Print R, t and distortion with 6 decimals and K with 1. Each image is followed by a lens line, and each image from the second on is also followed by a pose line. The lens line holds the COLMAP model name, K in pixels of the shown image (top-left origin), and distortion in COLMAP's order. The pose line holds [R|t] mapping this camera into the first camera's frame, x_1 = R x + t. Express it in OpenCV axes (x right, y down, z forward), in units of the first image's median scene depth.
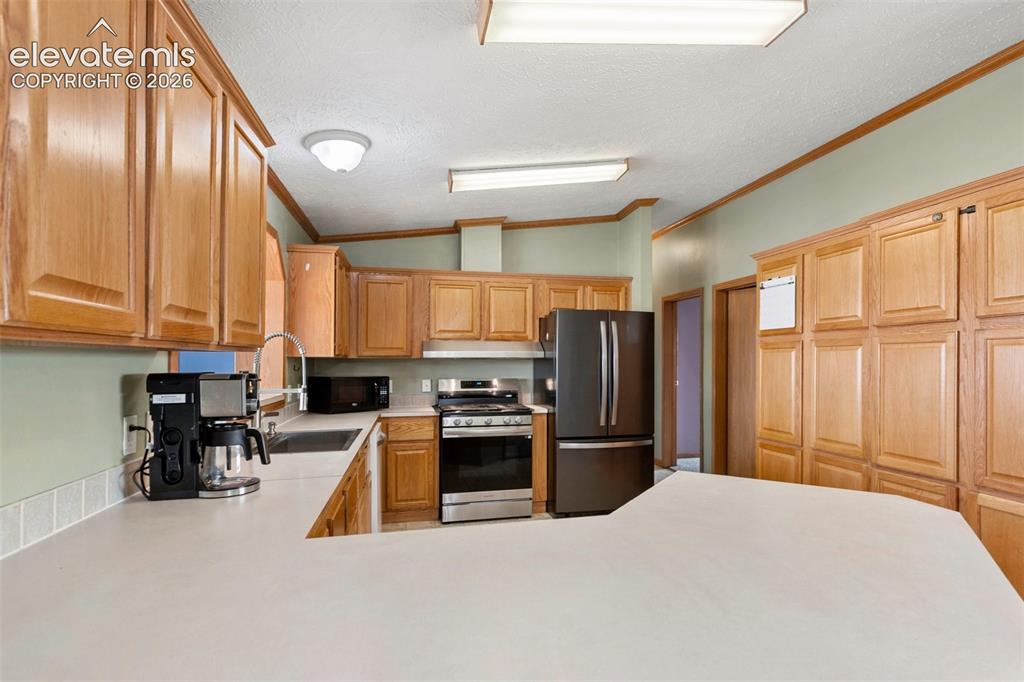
lens RADIAL K [[516.8, 0, 540.7], [0, 516.8, 361.2], [0, 0, 1]] dist [0.001811, 0.000293]
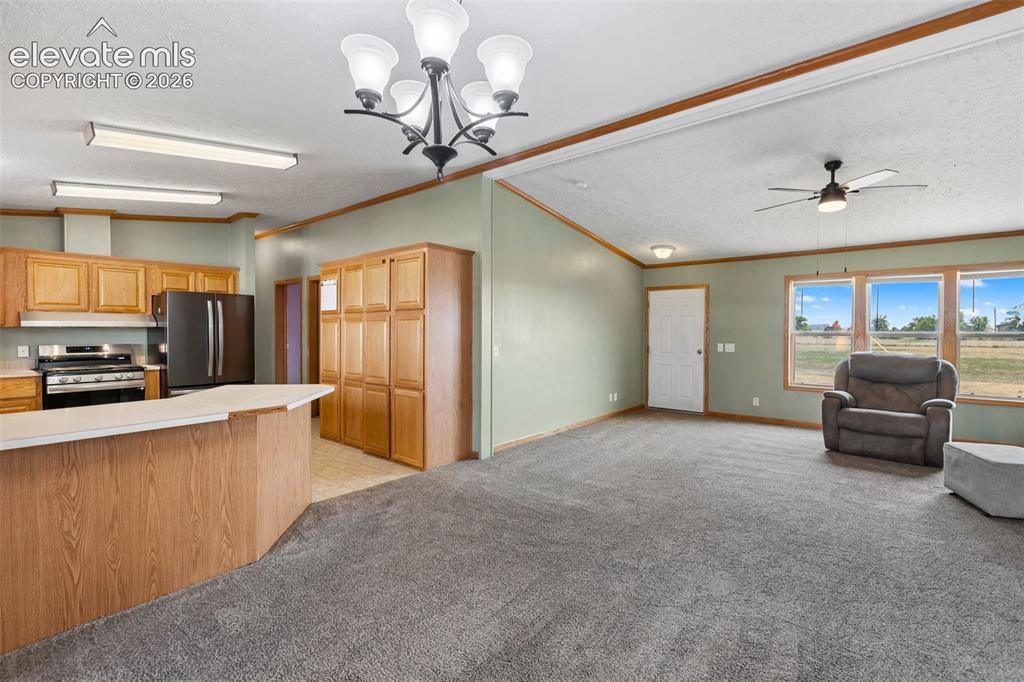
lens RADIAL K [[458.8, 0, 517.5], [0, 458.8, 340.1], [0, 0, 1]] dist [0.002725, 0.000236]
pose [[0.805149, -0.012701, 0.592937, 0.051378], [-0.000532, 0.999755, 0.022138, 0.000511], [-0.593073, -0.018140, 0.804945, -0.452824]]
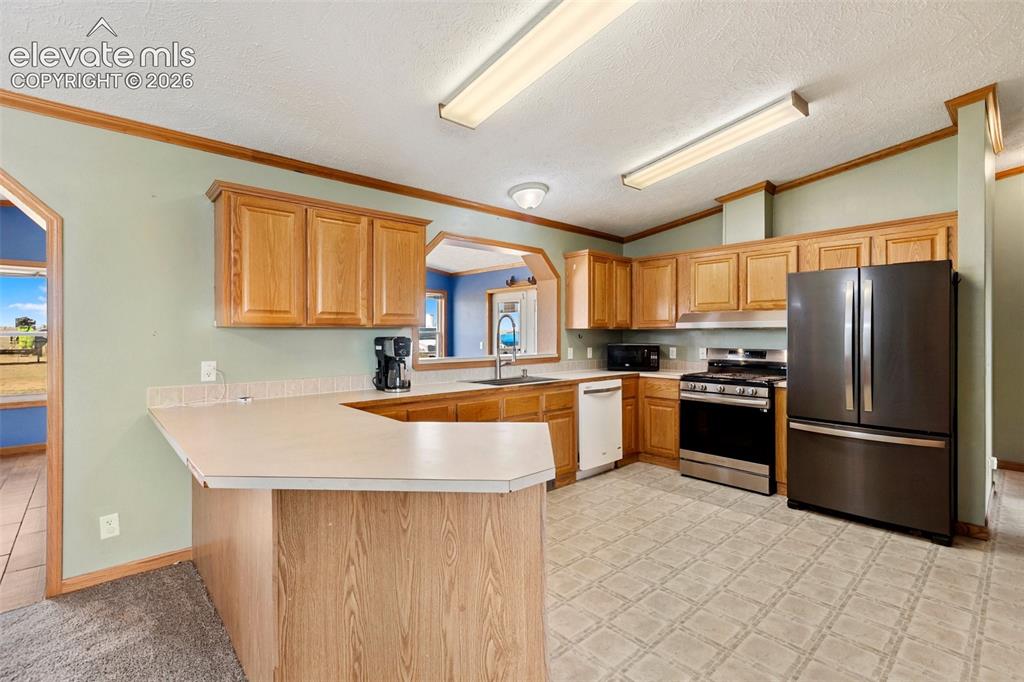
lens RADIAL K [[467.4, 0, 509.6], [0, 467.4, 335.0], [0, 0, 1]] dist [0.002855, 0.000782]
pose [[0.468496, 0.001531, -0.883464, 0.493796], [0.003112, 0.999989, 0.003384, 0.002947], [0.883460, -0.004335, 0.468486, 0.175242]]
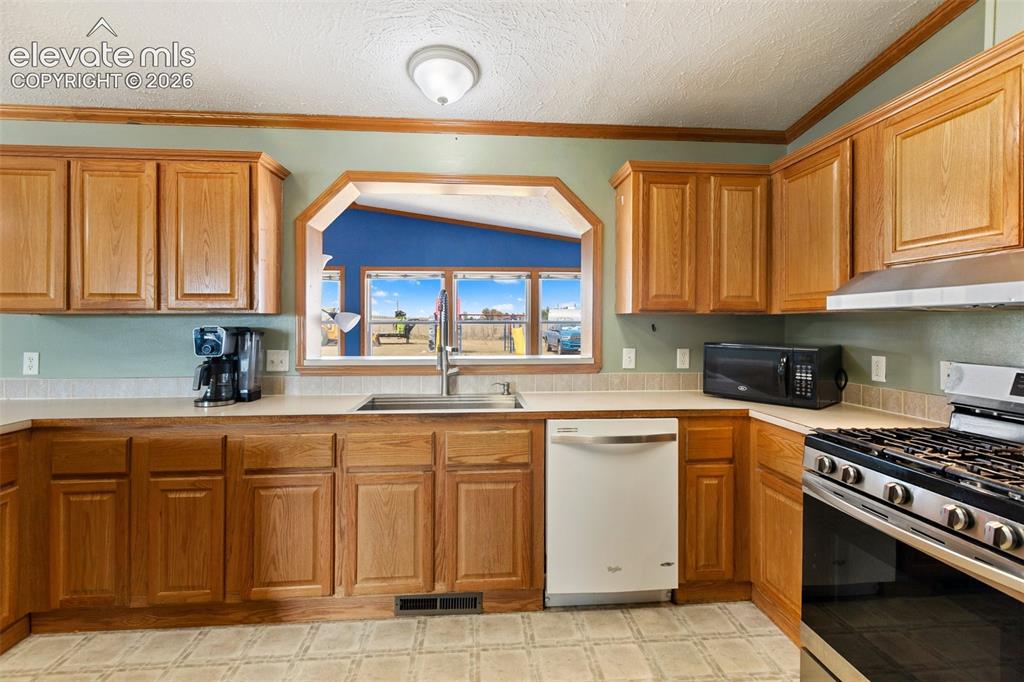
lens RADIAL K [[475.3, 0, 499.0], [0, 475.3, 322.4], [0, 0, 1]] dist [0.004931, 0.000445]
pose [[-0.171336, -0.001063, -0.985212, 0.233873], [0.001307, 0.999998, -0.001307, 0.003994], [0.985212, -0.001512, -0.171335, 0.744135]]
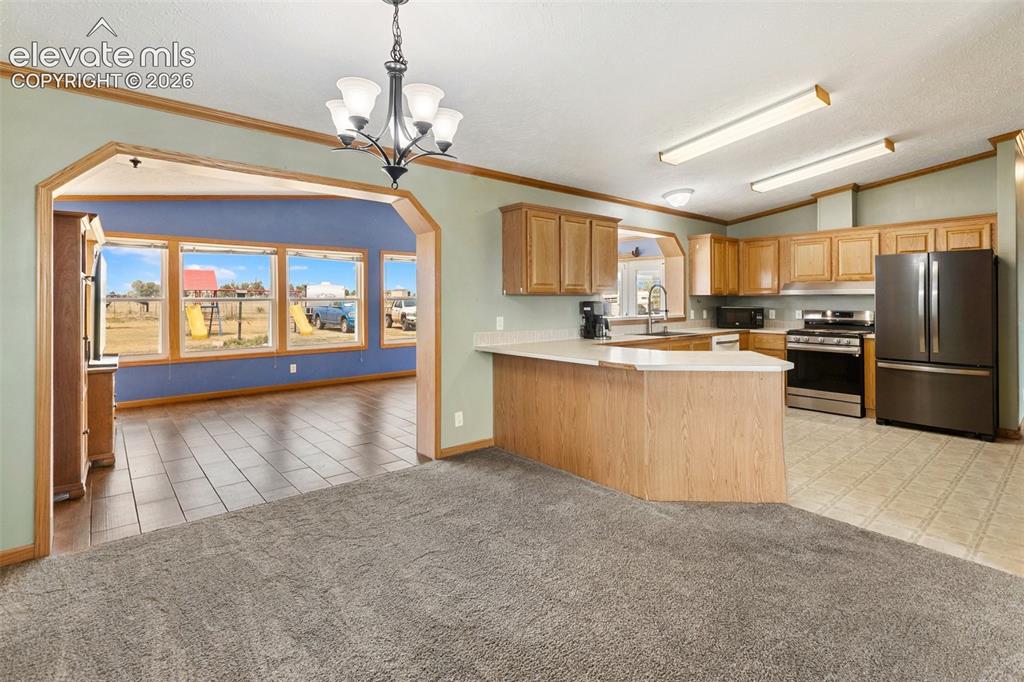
lens RADIAL K [[489.7, 0, 528.9], [0, 489.7, 297.1], [0, 0, 1]] dist [0.001190, -0.000236]
pose [[0.454492, -0.006284, -0.890729, 0.663076], [0.003995, 0.999979, -0.005017, 0.003647], [0.890742, -0.001278, 0.454508, -0.269010]]
